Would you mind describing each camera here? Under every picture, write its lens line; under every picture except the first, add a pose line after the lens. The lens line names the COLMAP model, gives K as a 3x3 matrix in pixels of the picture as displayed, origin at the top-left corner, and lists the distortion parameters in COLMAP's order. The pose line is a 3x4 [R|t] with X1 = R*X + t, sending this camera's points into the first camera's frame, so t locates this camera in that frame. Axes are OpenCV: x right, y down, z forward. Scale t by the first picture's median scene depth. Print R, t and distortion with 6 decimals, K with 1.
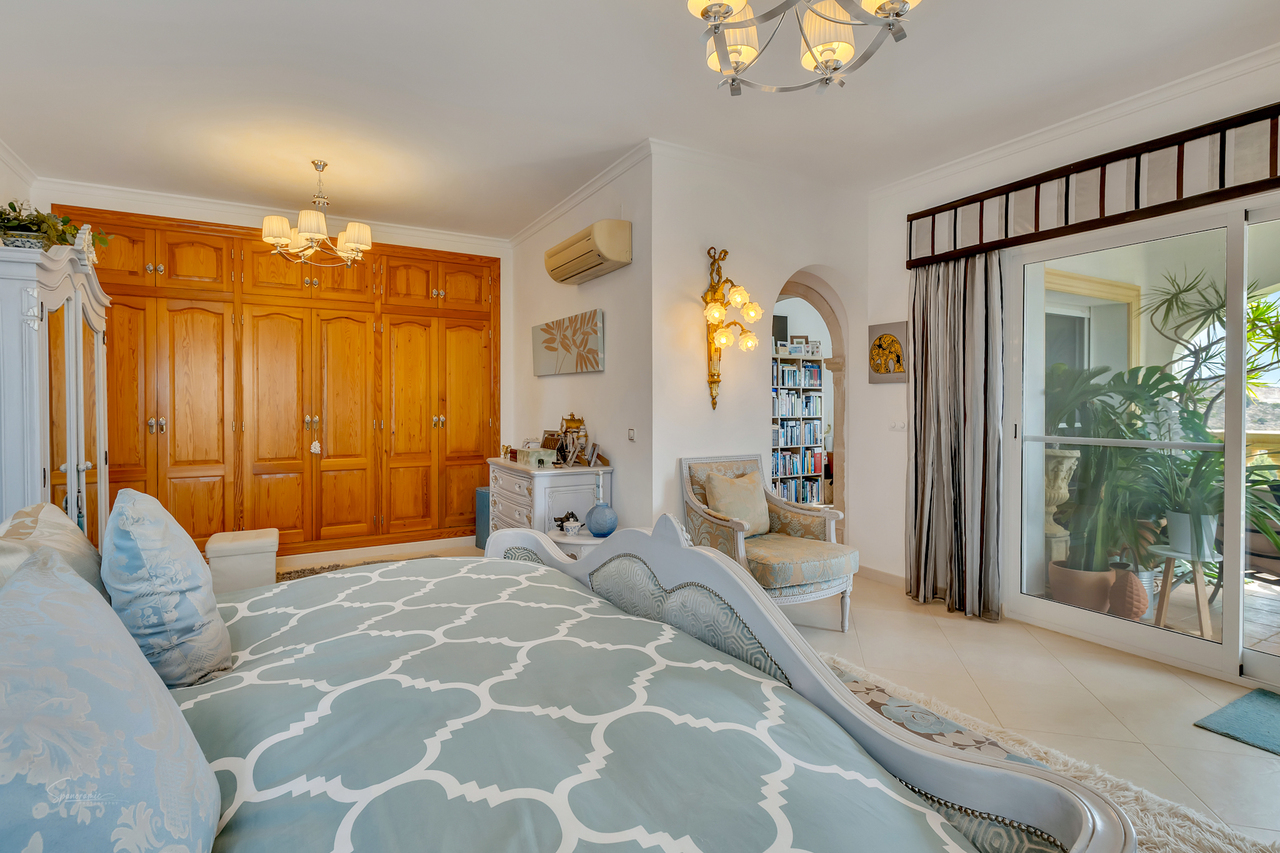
lens RADIAL K [[631.9, 0, 629.5], [0, 631.9, 409.9], [0, 0, 1]] dist [0.048467, 0.000269]
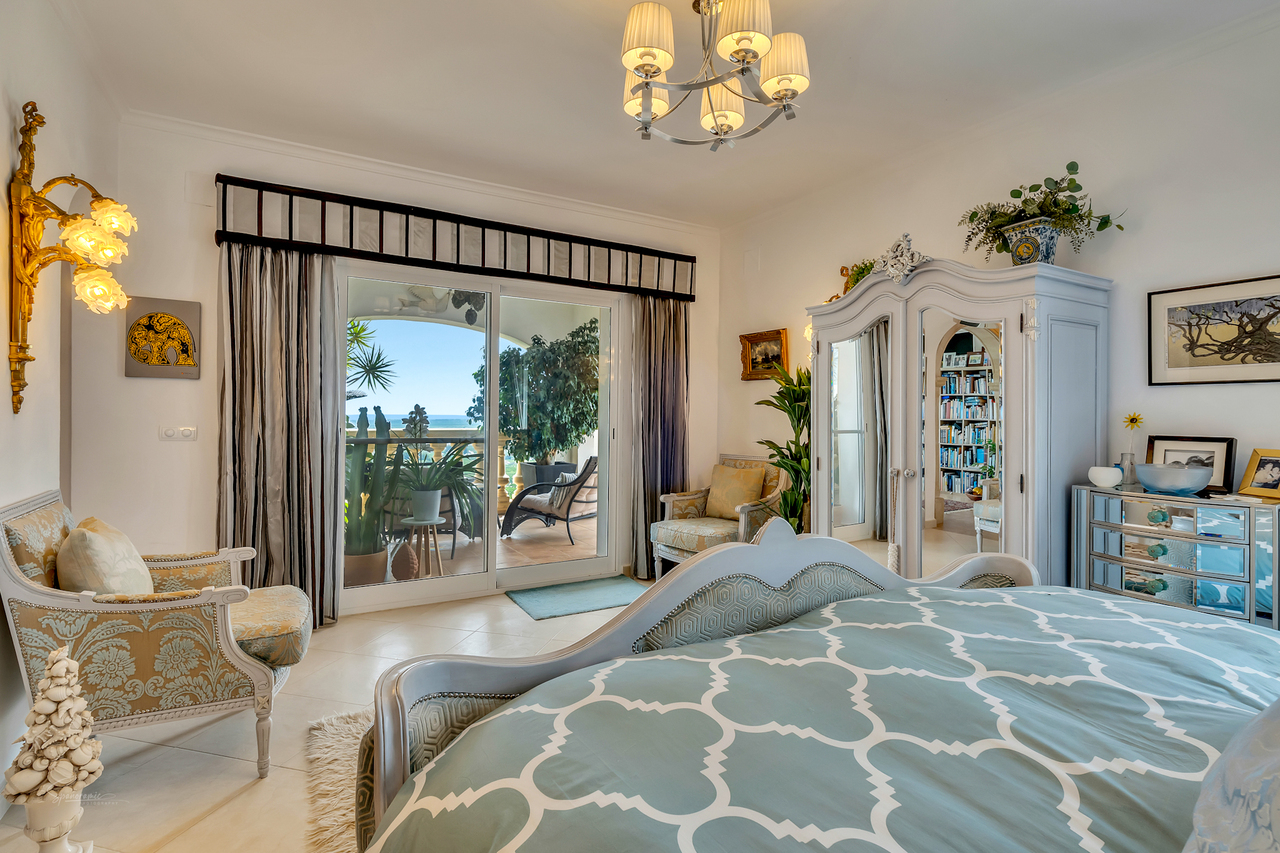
lens RADIAL K [[631.9, 0, 629.5], [0, 631.9, 409.9], [0, 0, 1]] dist [0.048467, 0.000269]
pose [[0.023773, 0.007001, 0.999693, -0.410443], [-0.002157, 0.999974, -0.006952, 0.000100], [-0.999715, -0.001991, 0.023787, 0.500329]]
